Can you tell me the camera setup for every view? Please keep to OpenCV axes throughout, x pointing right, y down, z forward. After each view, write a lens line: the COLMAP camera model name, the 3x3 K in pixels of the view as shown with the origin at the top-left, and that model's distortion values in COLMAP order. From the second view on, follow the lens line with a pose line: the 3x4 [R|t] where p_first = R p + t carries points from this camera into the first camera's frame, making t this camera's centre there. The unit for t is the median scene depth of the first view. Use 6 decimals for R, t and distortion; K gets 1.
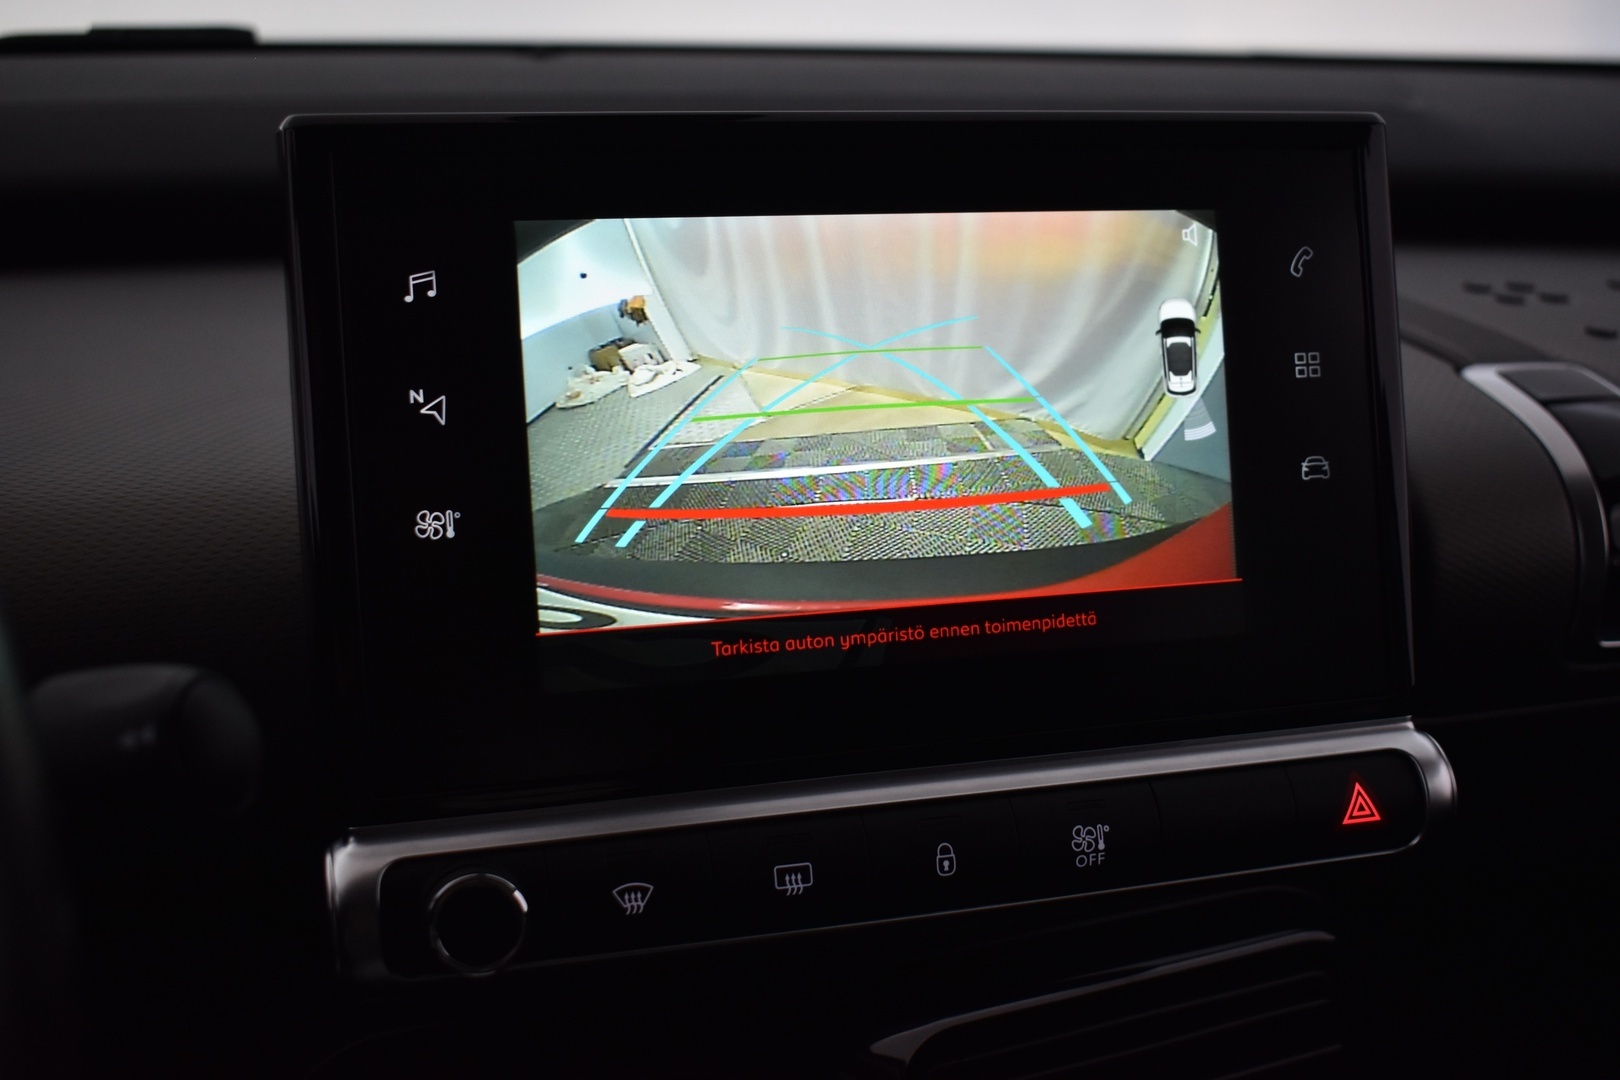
lens RADIAL K [[1890.7, 0, 812.4], [0, 1890.7, 548.2], [0, 0, 1]] dist [-0.050604, 0.000000]
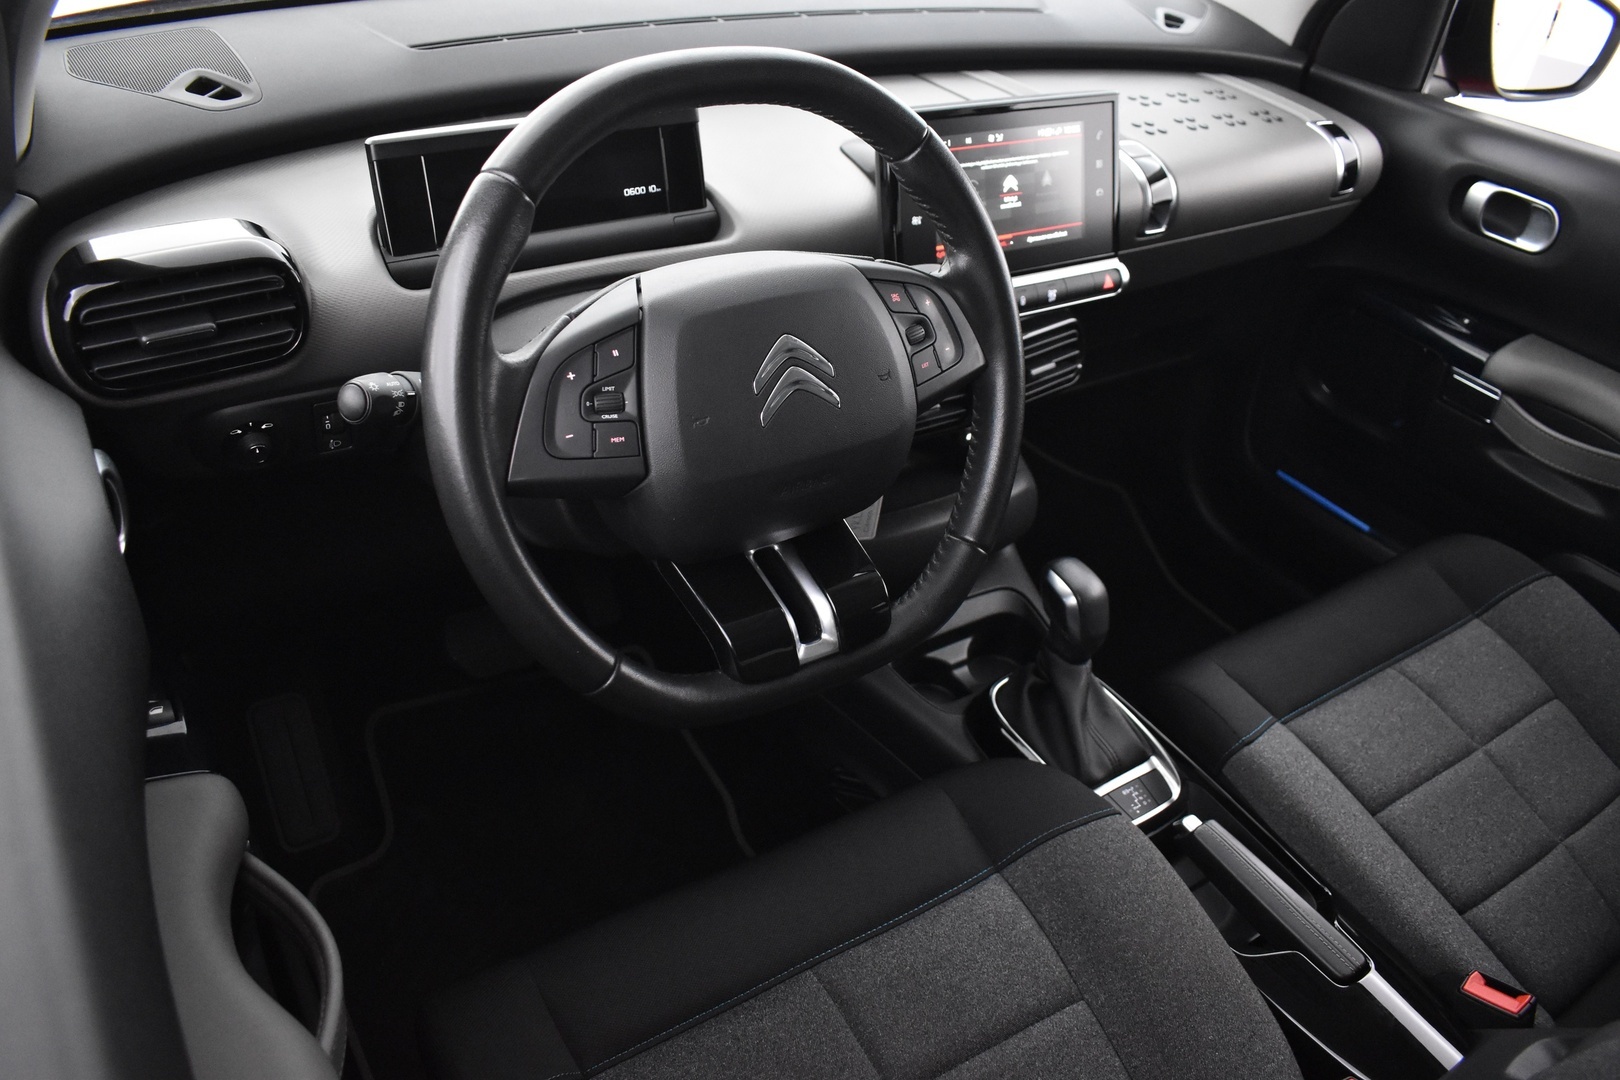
lens RADIAL K [[1246.2, 0, 819.3], [0, 1246.2, 536.9], [0, 0, 1]] dist [-0.093758, 0.012401]
pose [[0.955031, -0.110914, 0.274981, -1.154496], [0.016406, 0.945747, 0.324489, -0.225569], [-0.296053, -0.305386, 0.905037, -1.430090]]
